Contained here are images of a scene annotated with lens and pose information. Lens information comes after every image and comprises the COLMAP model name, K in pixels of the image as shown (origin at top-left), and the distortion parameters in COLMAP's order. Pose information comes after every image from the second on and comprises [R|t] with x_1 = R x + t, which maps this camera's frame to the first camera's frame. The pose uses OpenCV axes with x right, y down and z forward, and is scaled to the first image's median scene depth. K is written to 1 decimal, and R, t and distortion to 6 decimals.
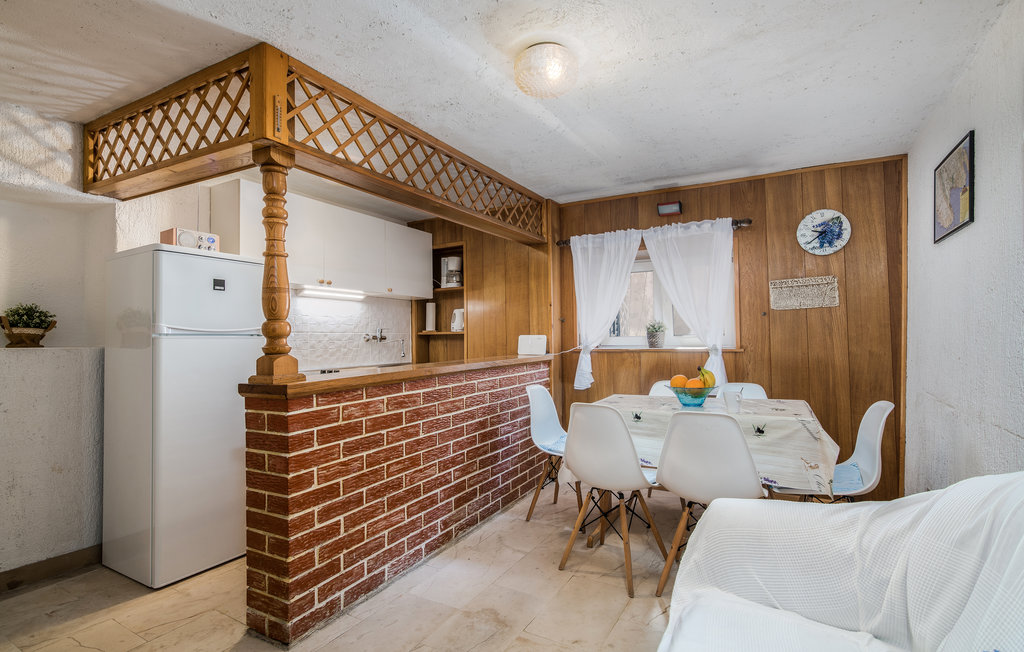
lens RADIAL K [[478.1, 0, 512.0], [0, 478.1, 326.0], [0, 0, 1]] dist [-0.000665, -0.000057]
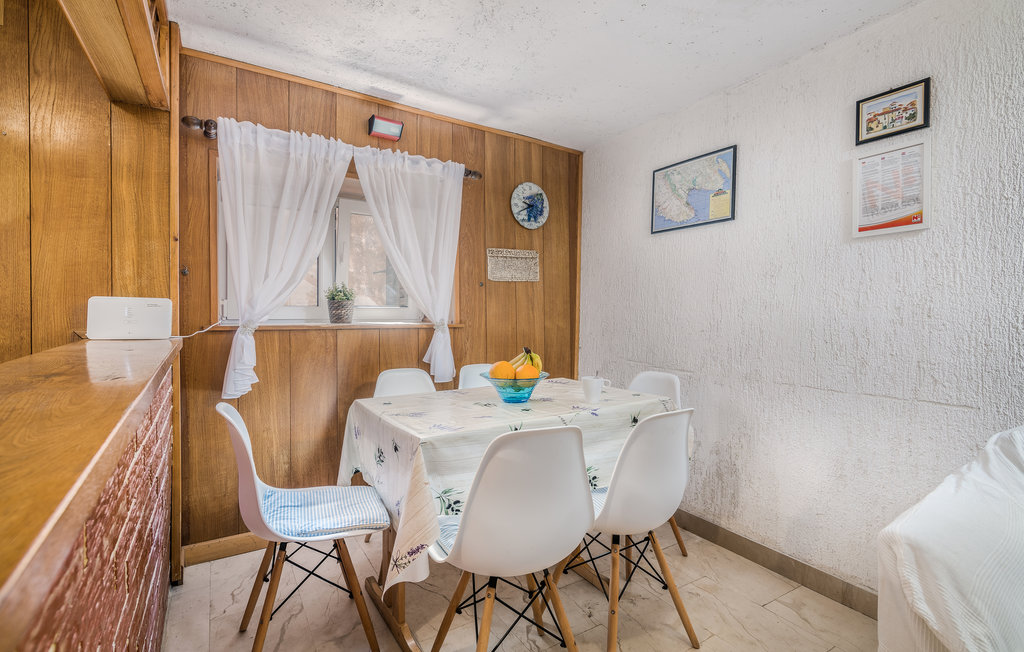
lens RADIAL K [[478.1, 0, 512.0], [0, 478.1, 326.0], [0, 0, 1]] dist [-0.000665, -0.000057]
pose [[0.470586, -0.010401, 0.882293, -0.237465], [-0.036893, 0.998824, 0.031452, 0.022286], [-0.881582, -0.047352, 0.469649, 0.543090]]
